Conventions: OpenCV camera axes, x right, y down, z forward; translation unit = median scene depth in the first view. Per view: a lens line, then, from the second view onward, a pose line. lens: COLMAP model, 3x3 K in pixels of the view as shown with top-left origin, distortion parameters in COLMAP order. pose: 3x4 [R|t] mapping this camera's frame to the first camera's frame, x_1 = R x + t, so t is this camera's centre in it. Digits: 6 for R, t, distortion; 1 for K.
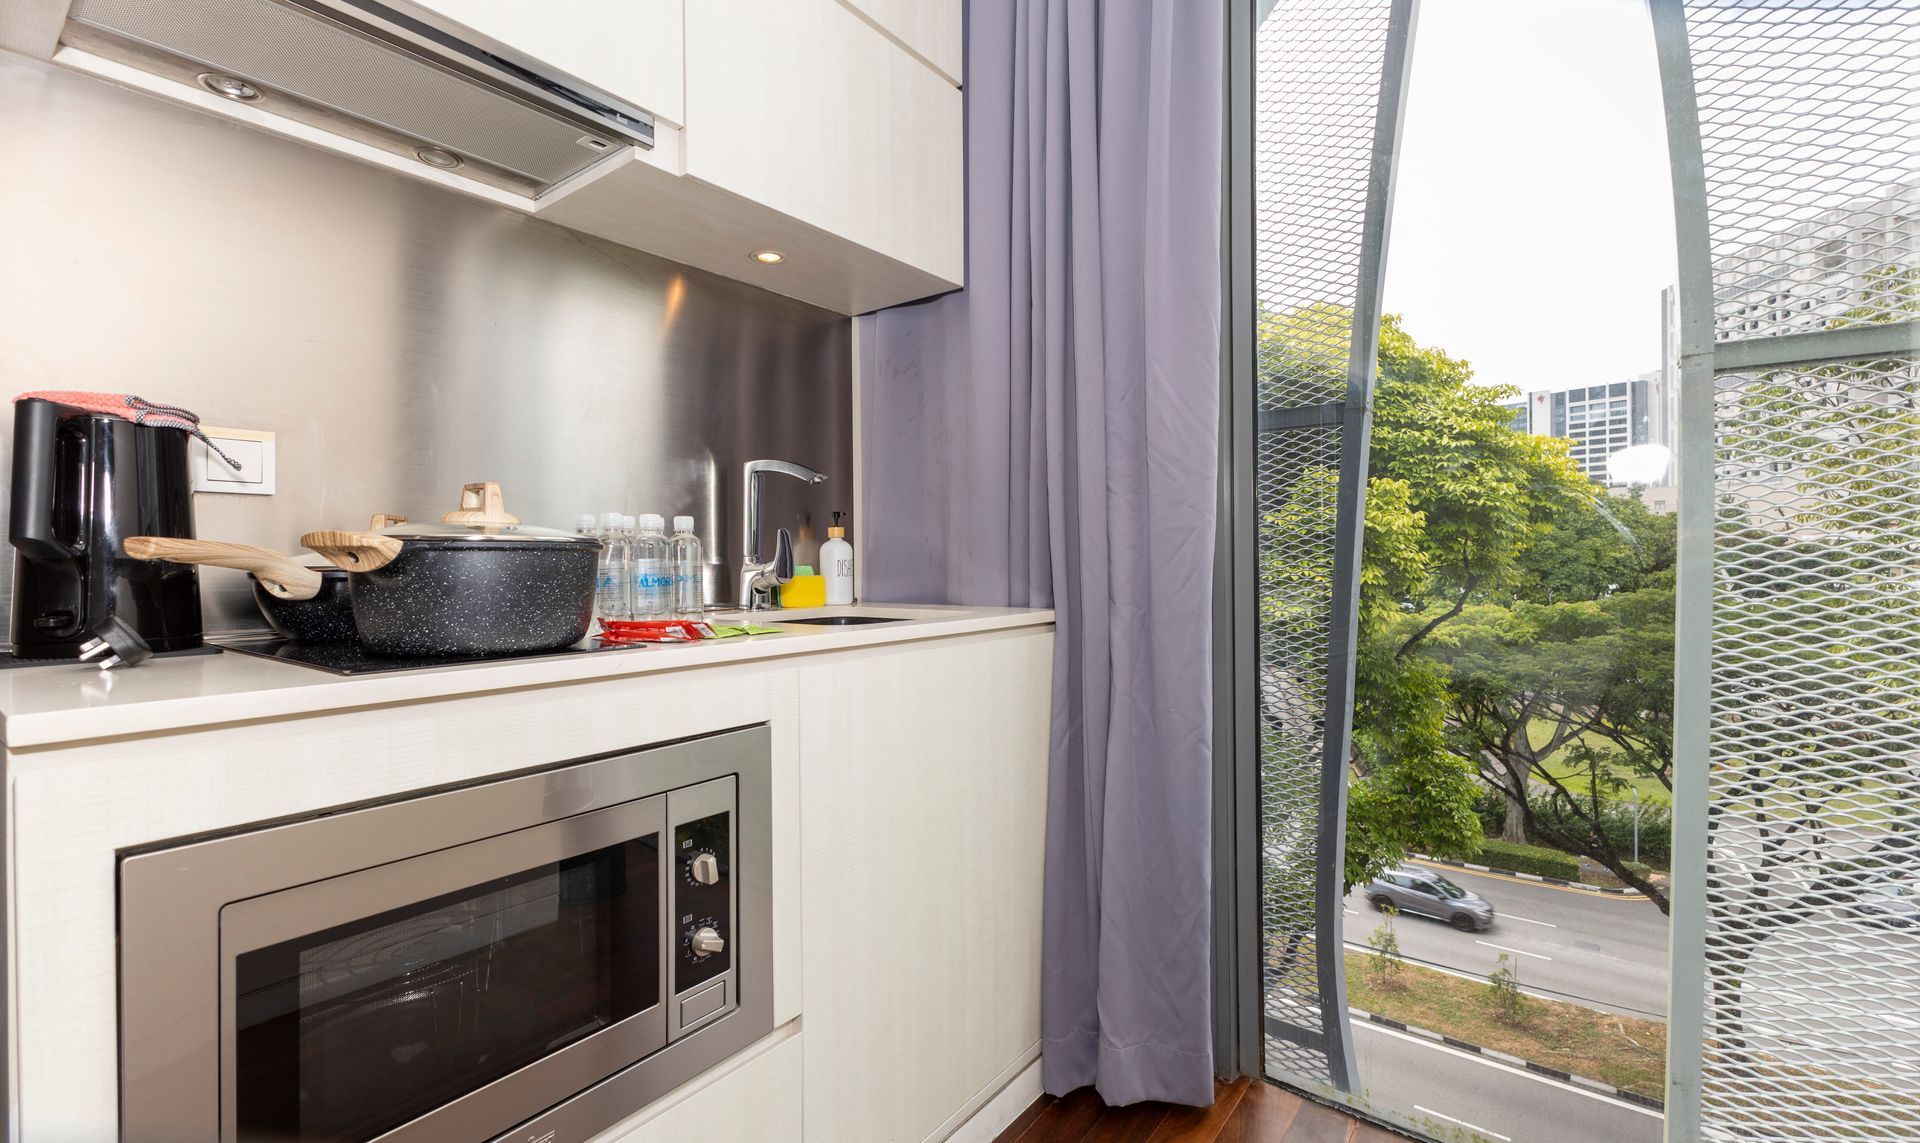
lens RADIAL K [[852.3, 0, 968.5], [0, 852.3, 558.0], [0, 0, 1]] dist [0.004108, 0.000253]
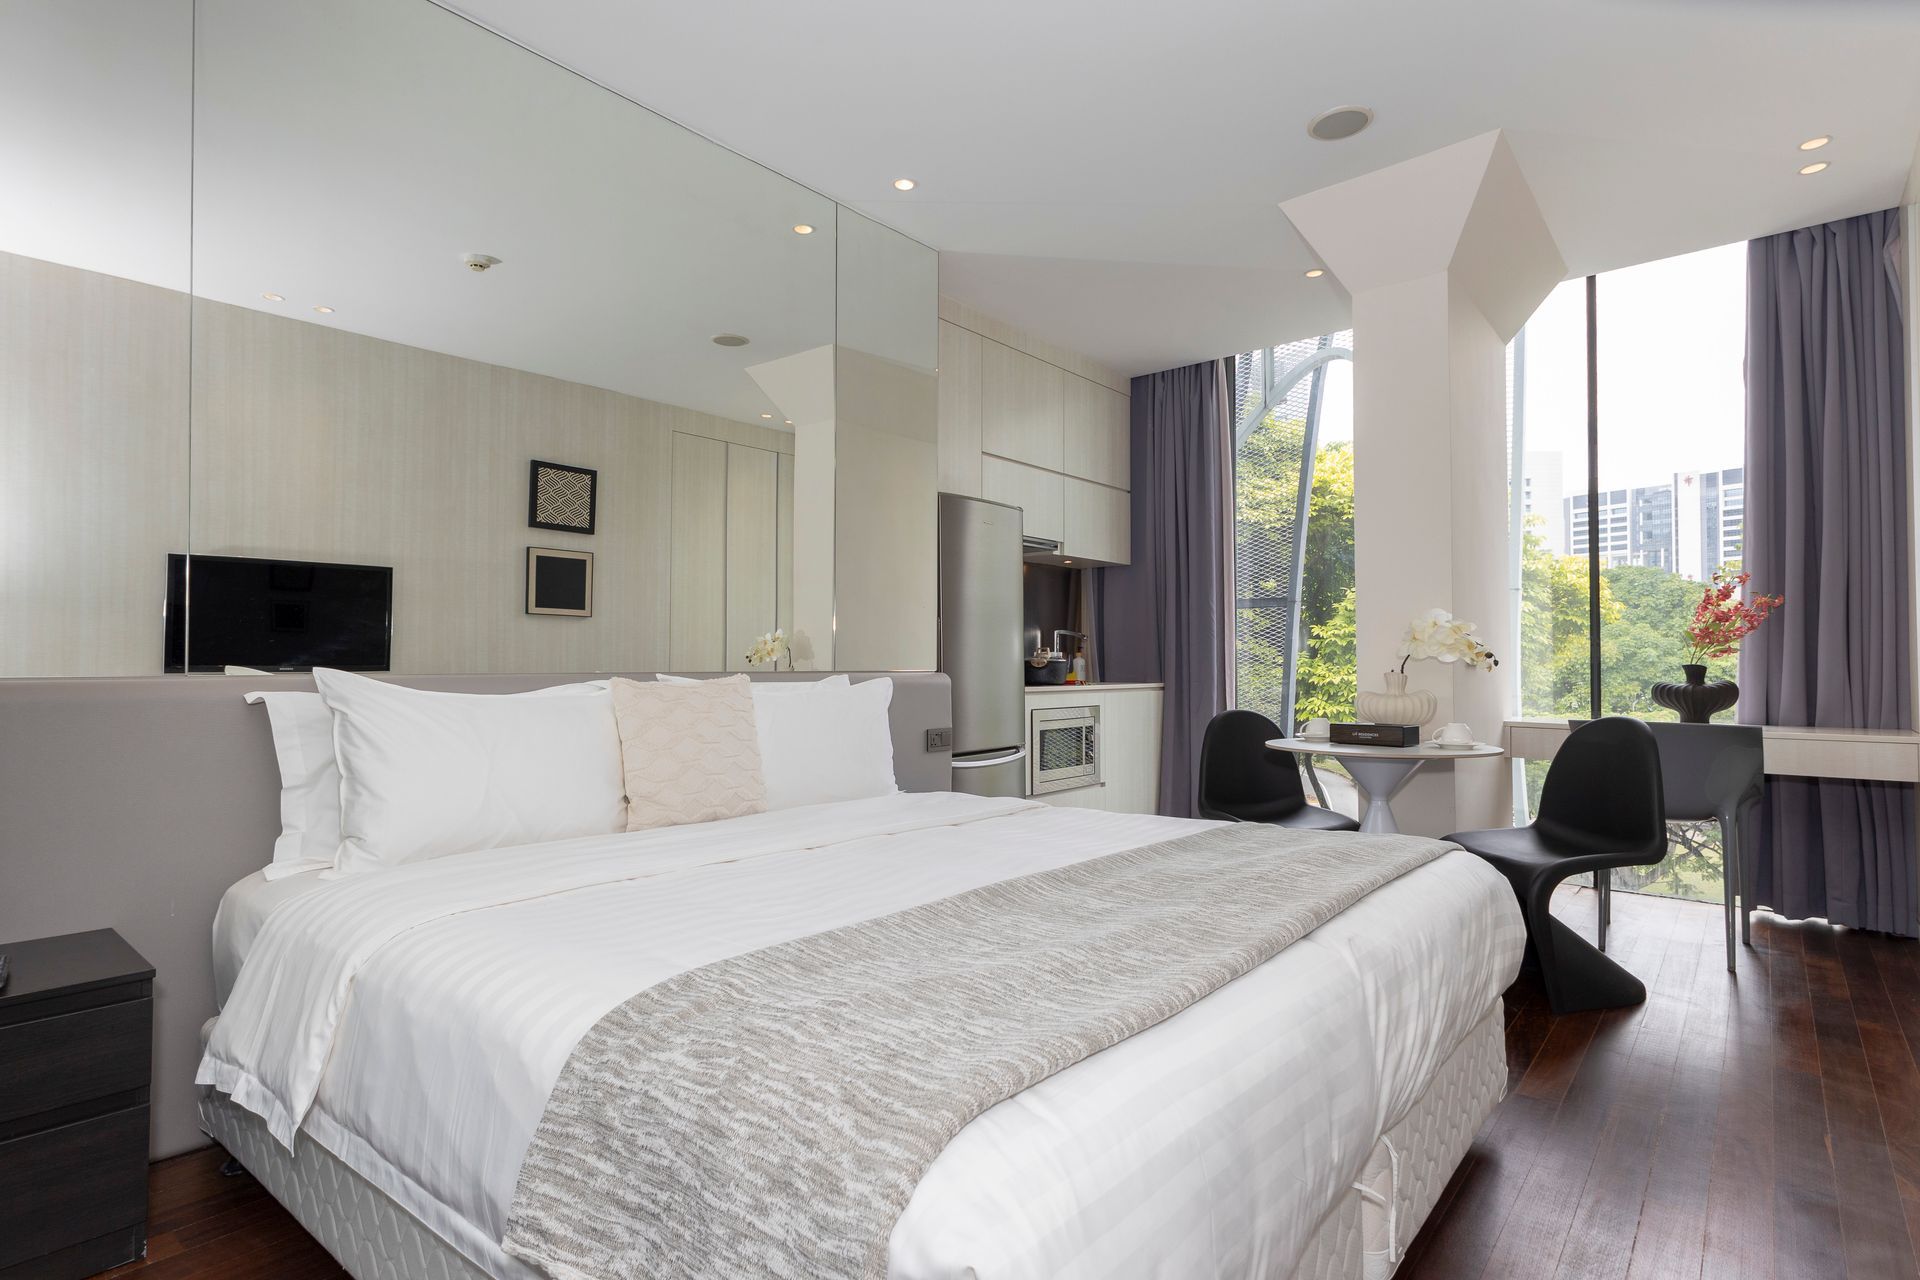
lens RADIAL K [[968.2, 0, 953.5], [0, 968.2, 643.6], [0, 0, 1]] dist [0.012871, -0.000298]
pose [[0.998165, 0.003313, -0.060466, -0.424614], [-0.004568, 0.999777, -0.020631, -0.001122], [0.060384, 0.020870, 0.997957, -2.364059]]
